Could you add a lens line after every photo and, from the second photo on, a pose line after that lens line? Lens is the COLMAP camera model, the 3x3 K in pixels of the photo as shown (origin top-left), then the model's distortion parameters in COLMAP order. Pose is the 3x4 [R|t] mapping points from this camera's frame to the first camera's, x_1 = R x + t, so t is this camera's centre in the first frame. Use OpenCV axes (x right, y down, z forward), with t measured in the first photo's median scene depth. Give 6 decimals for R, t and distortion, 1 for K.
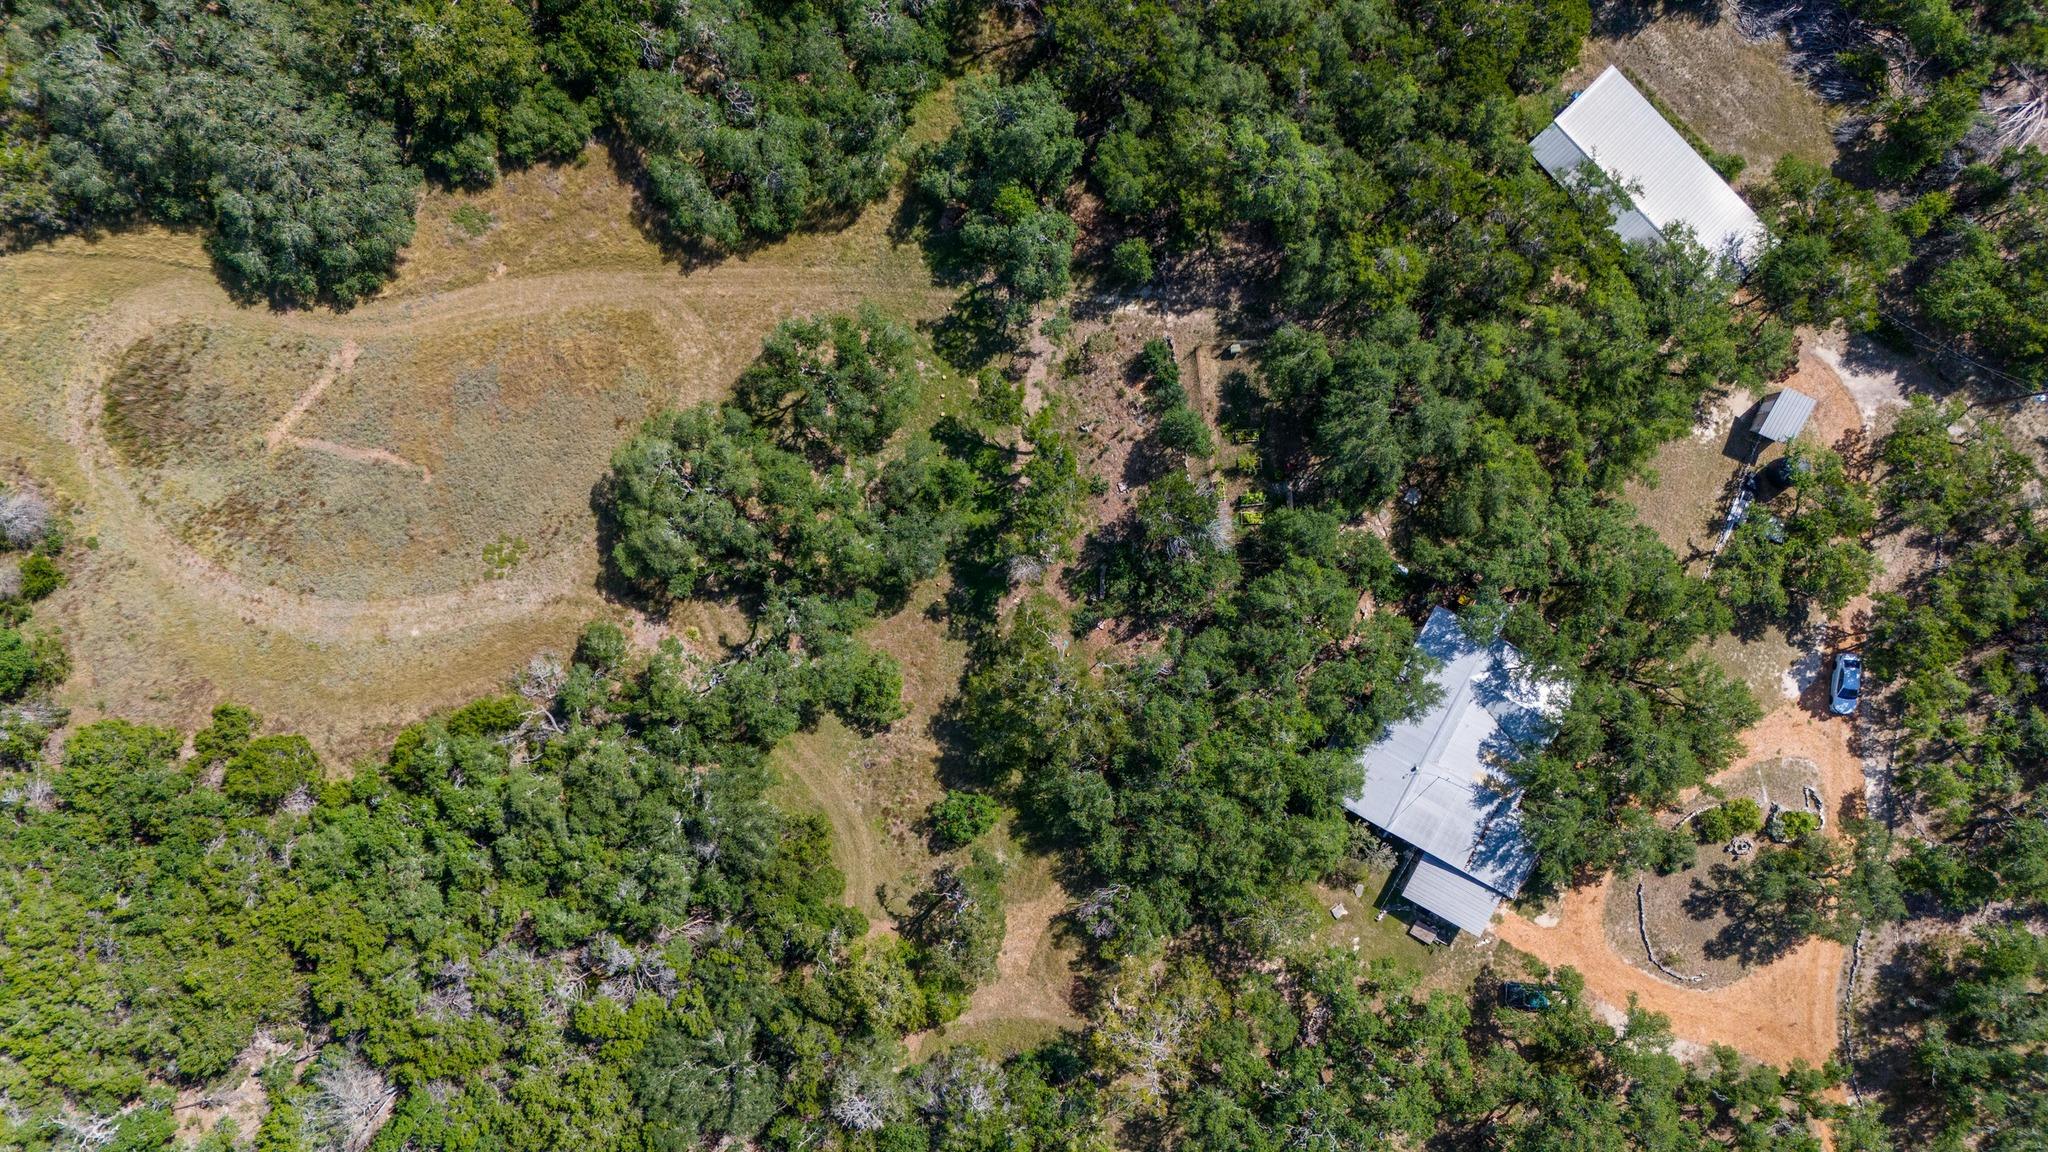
lens RADIAL K [[1510.1, 0, 1024.0], [0, 1510.1, 576.0], [0, 0, 1]] dist [0.028685, -0.080189]
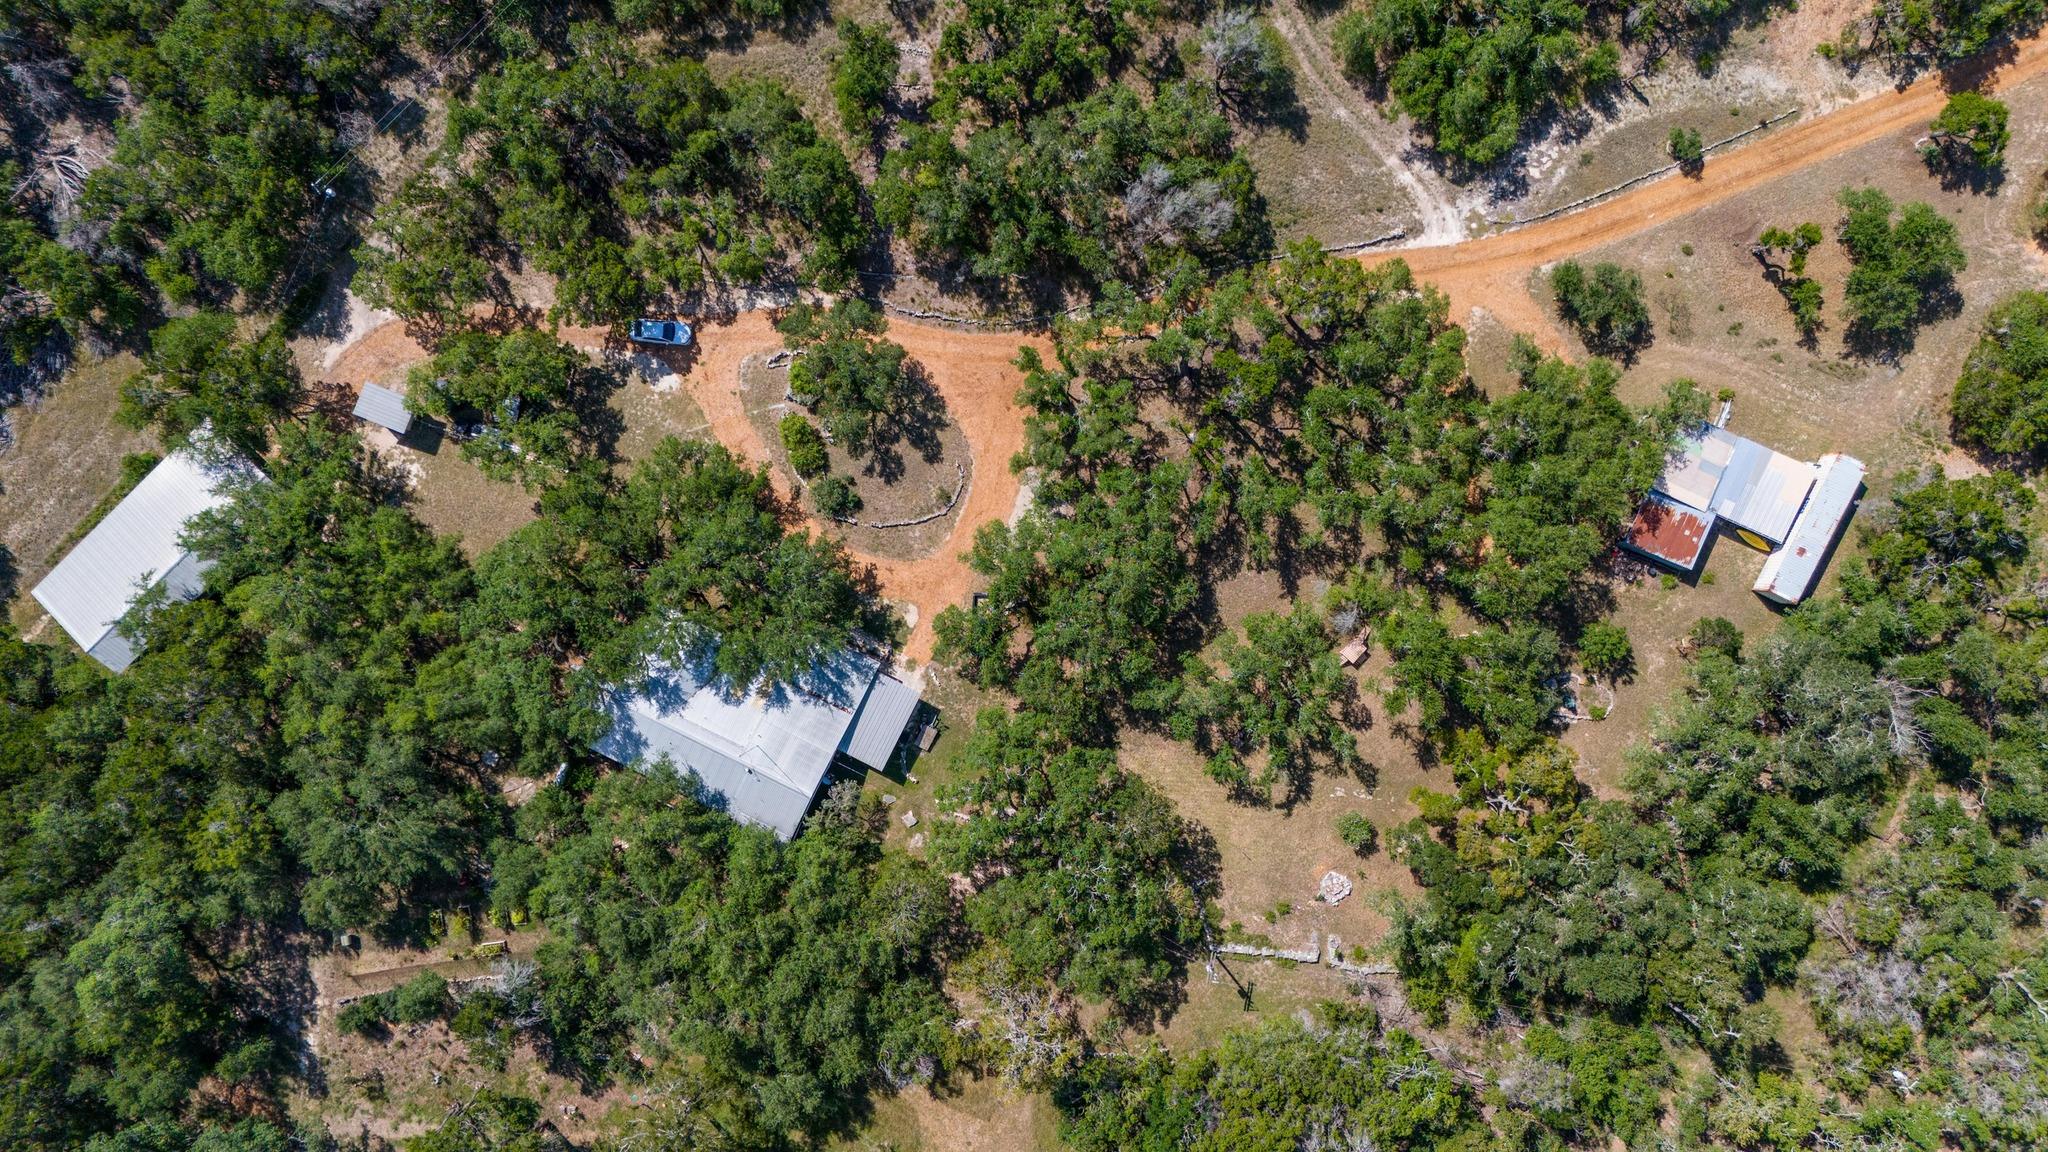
lens RADIAL K [[1513.7, 0, 1024.0], [0, 1513.7, 576.0], [0, 0, 1]] dist [0.048136, -0.117117]
pose [[-0.028586, -0.999442, 0.017271, 0.356132], [0.999165, -0.028065, 0.029678, 0.276524], [-0.029176, 0.018104, 0.999410, -0.010573]]
